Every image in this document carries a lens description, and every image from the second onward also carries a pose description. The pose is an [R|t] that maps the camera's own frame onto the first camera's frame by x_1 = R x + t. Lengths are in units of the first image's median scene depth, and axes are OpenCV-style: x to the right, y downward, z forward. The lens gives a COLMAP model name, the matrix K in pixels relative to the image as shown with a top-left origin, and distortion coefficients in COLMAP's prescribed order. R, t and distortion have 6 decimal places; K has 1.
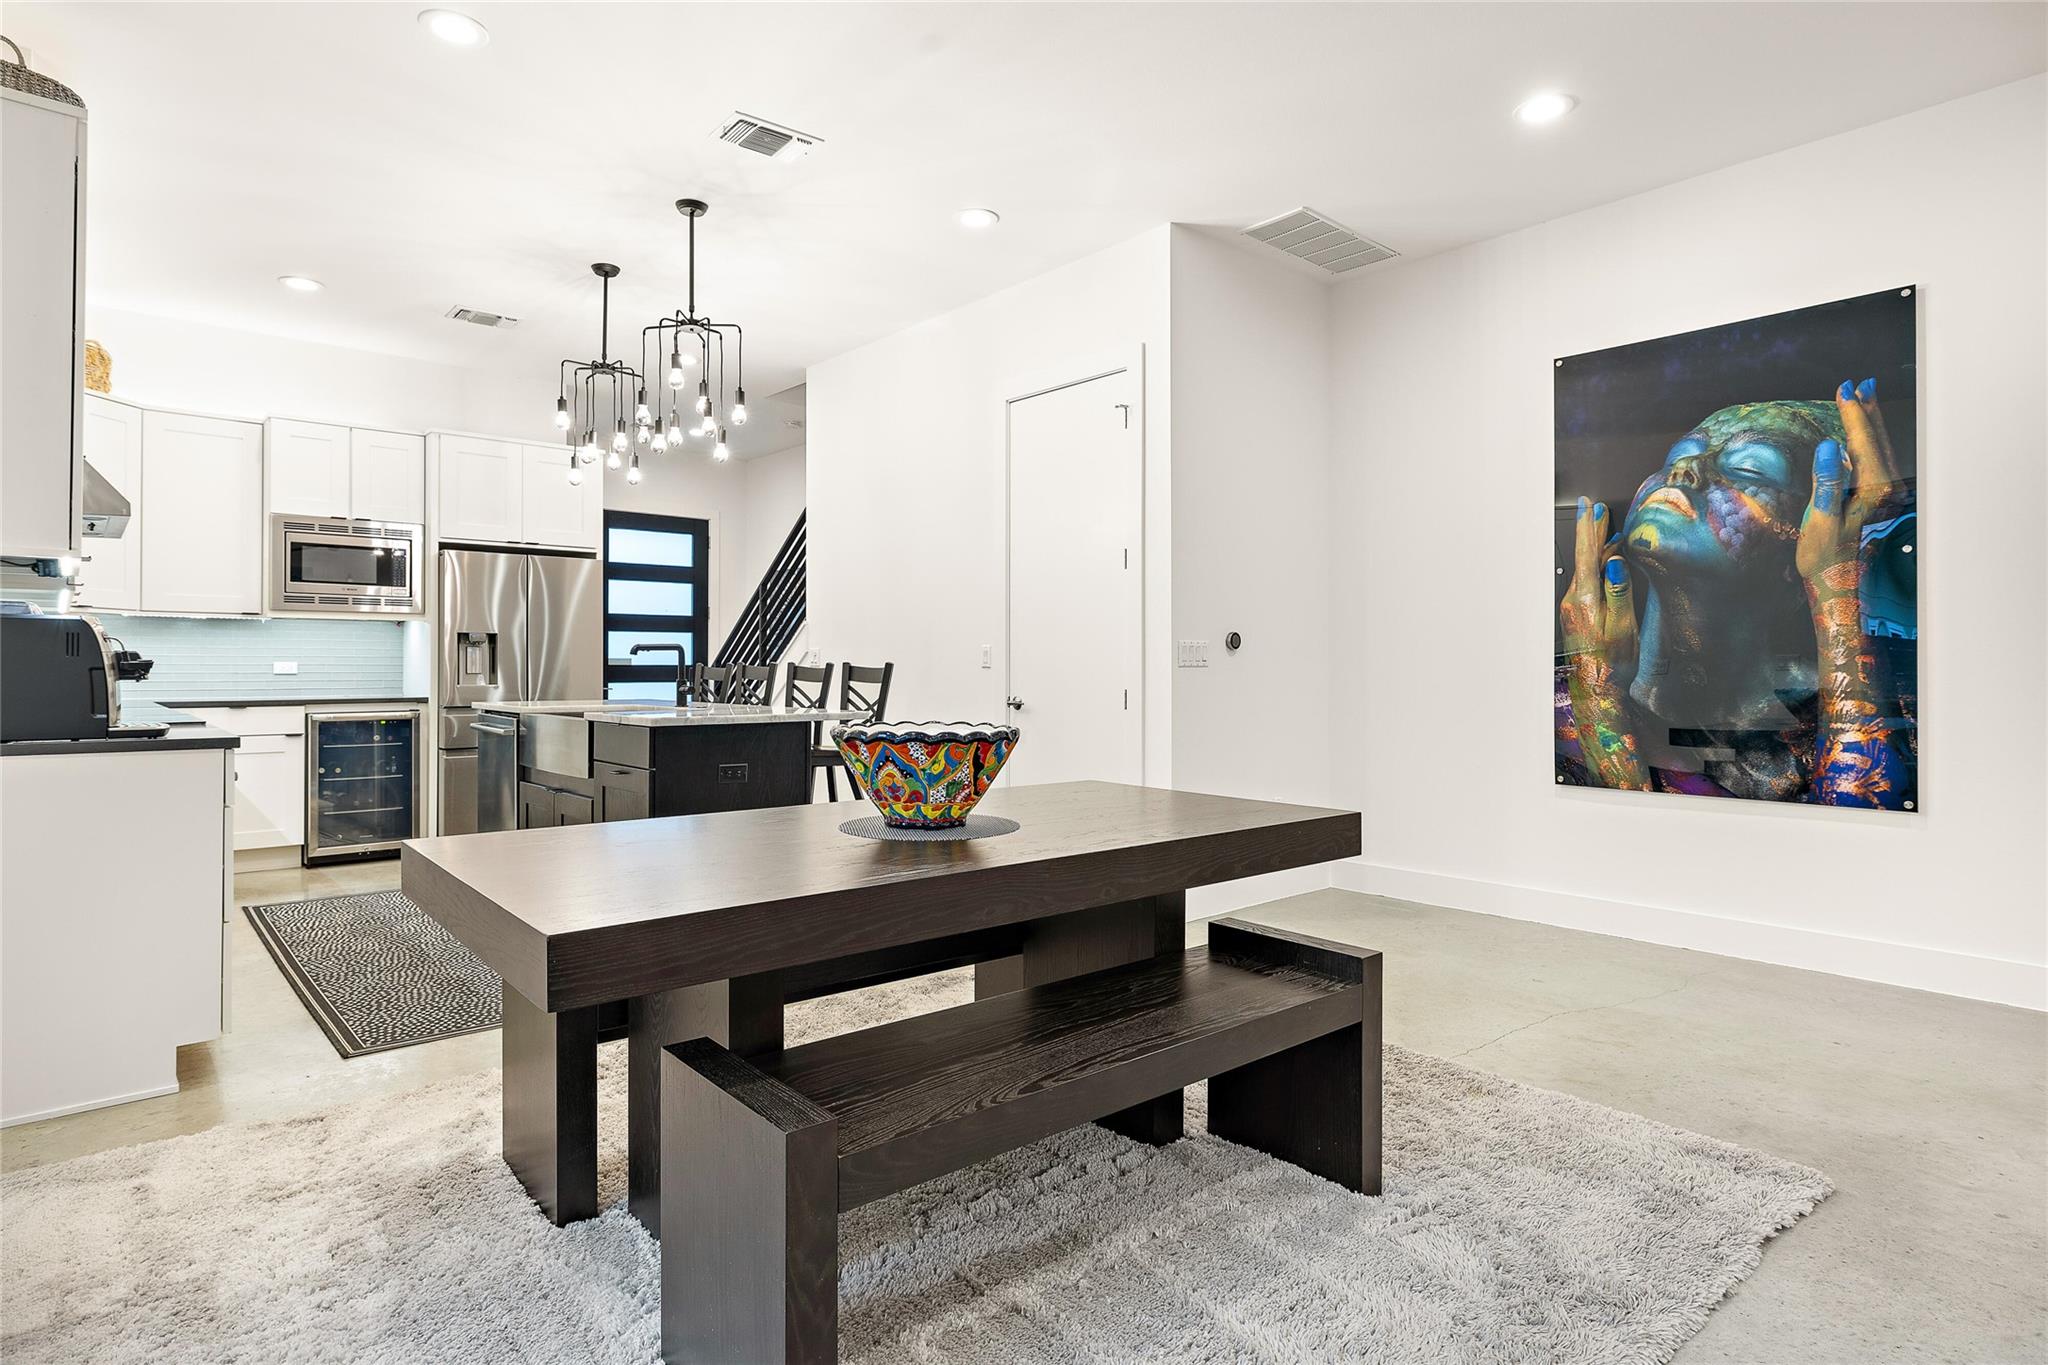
lens RADIAL K [[1082.5, 0, 1004.8], [0, 1082.5, 662.5], [0, 0, 1]] dist [-0.000273, -0.000408]
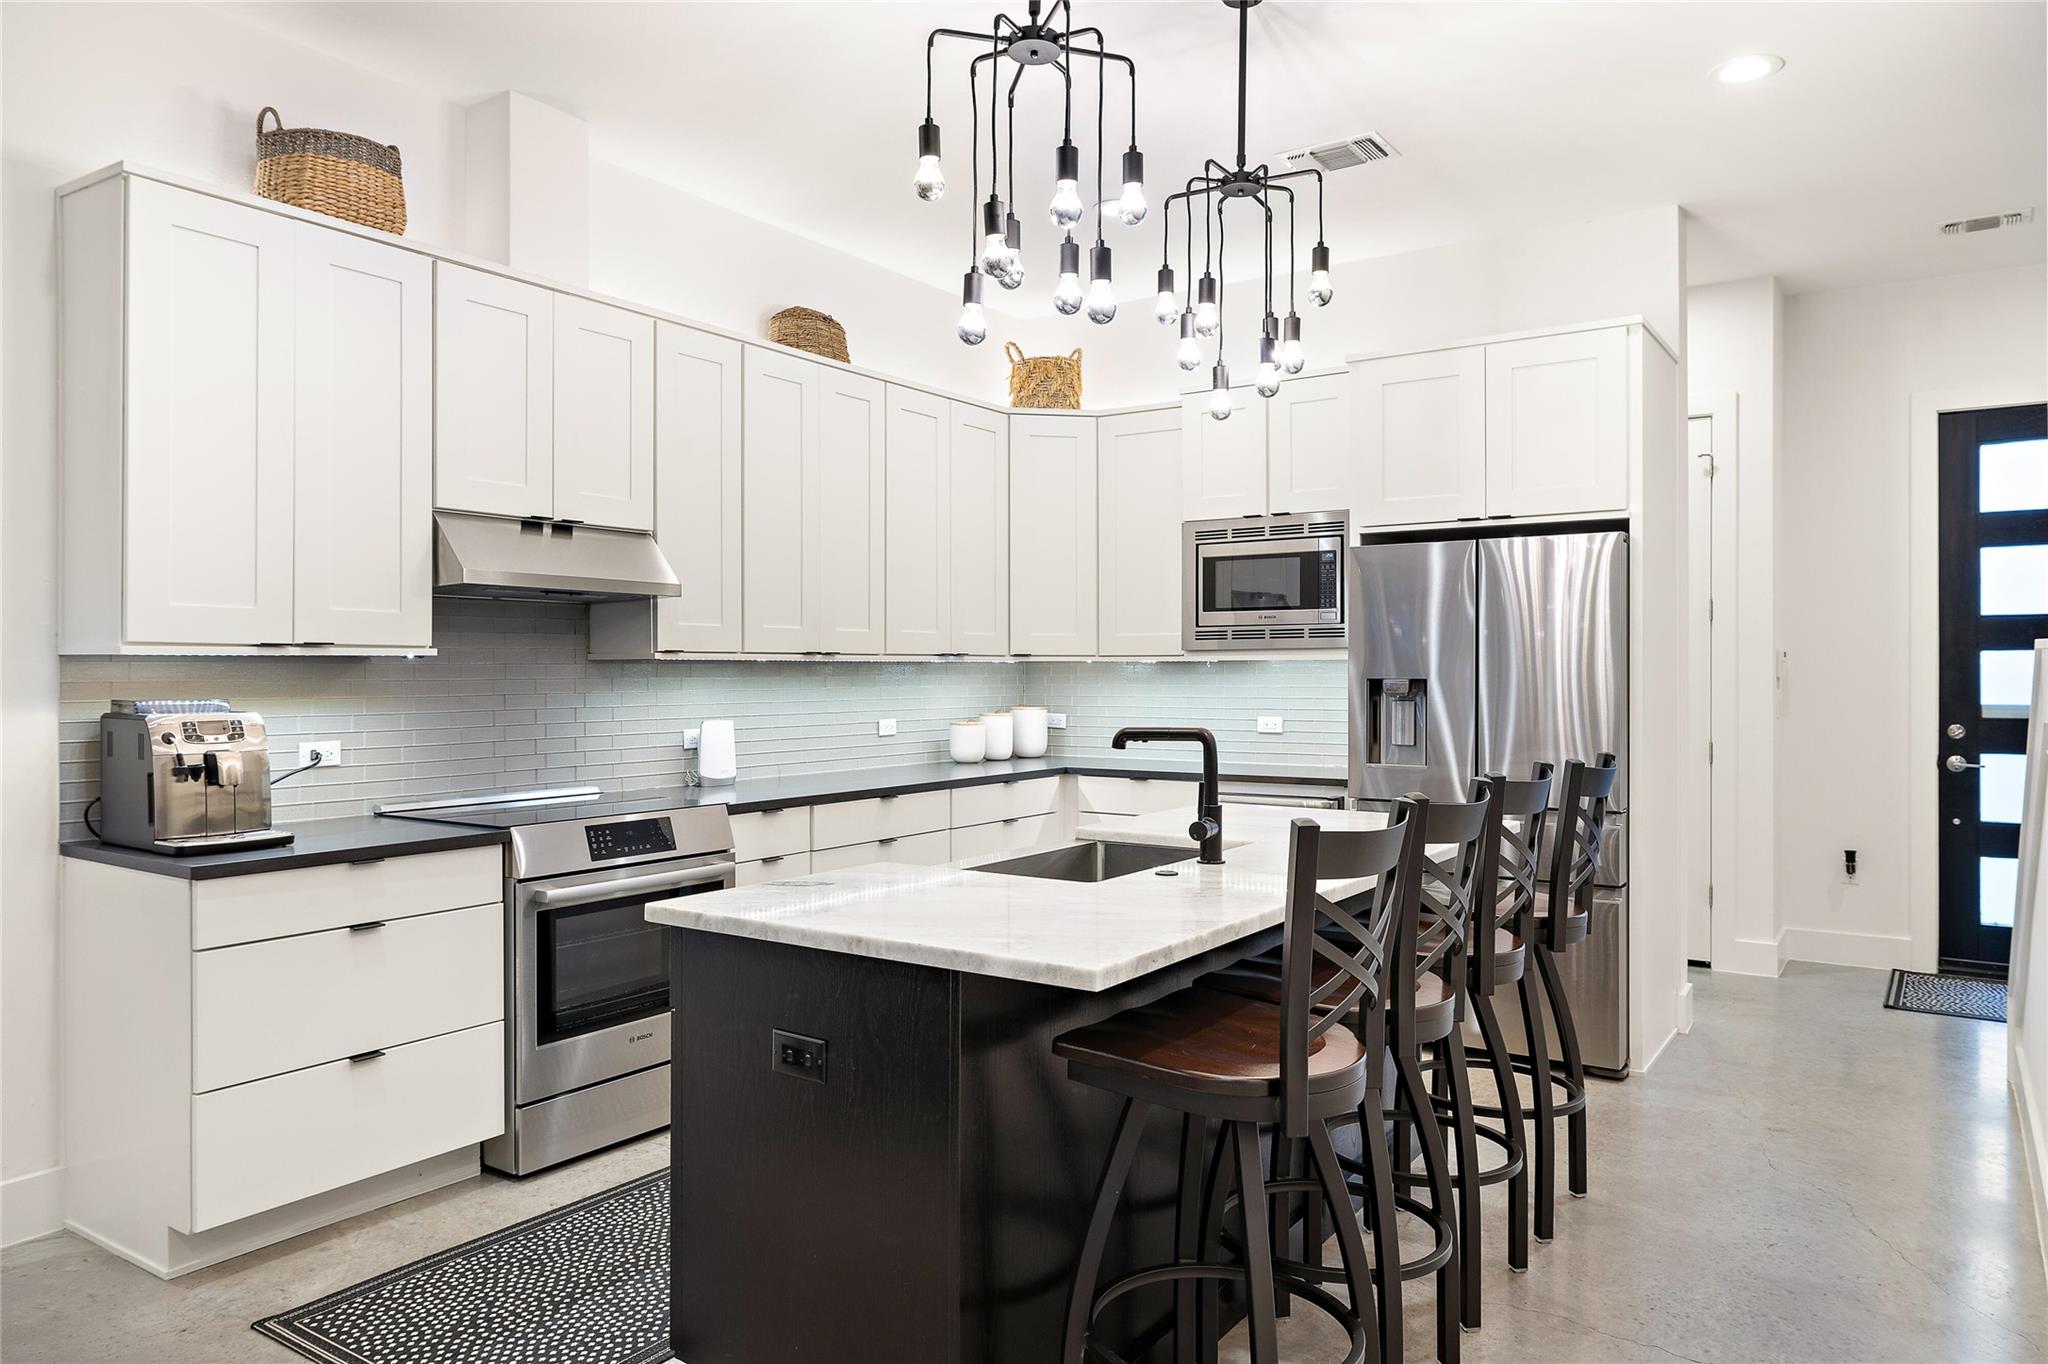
lens RADIAL K [[1351.9, 0, 1013.0], [0, 1351.9, 668.0], [0, 0, 1]] dist [0.007497, 0.001288]
pose [[0.252773, -0.004008, -0.967517, 0.195887], [0.005557, 0.999981, -0.002691, -0.034363], [0.967510, -0.004696, 0.252791, 0.637941]]
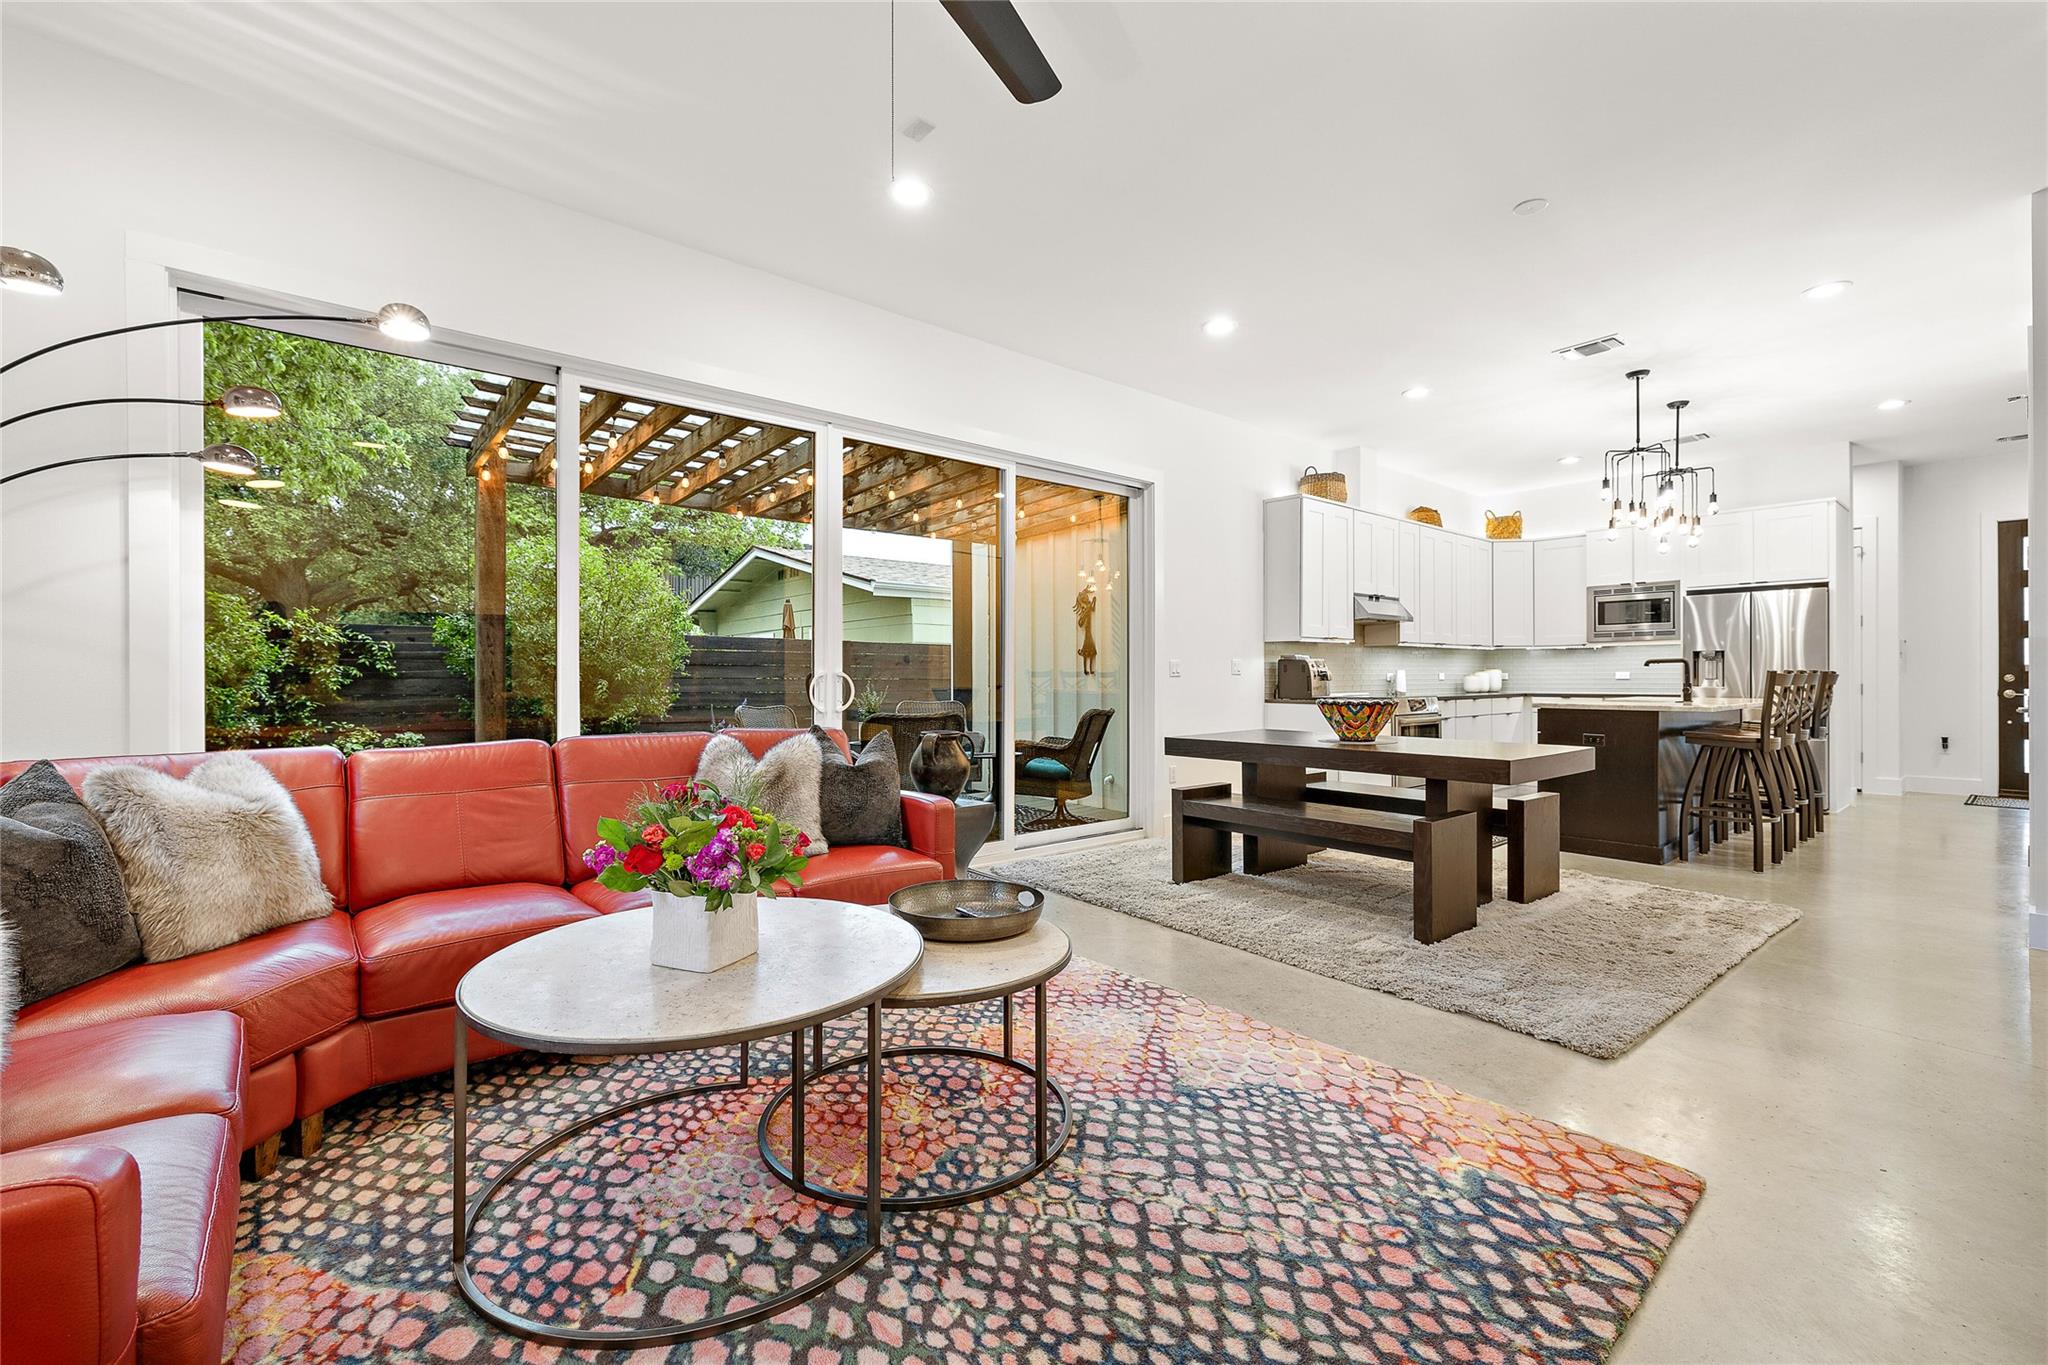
lens RADIAL K [[857.7, 0, 1028.3], [0, 857.7, 676.5], [0, 0, 1]] dist [0.000164, 0.000415]
pose [[-0.011257, -0.001398, -0.999936, 0.701945], [0.007802, 0.999968, -0.001485, 0.001384], [0.999906, -0.007818, -0.011246, 0.112724]]
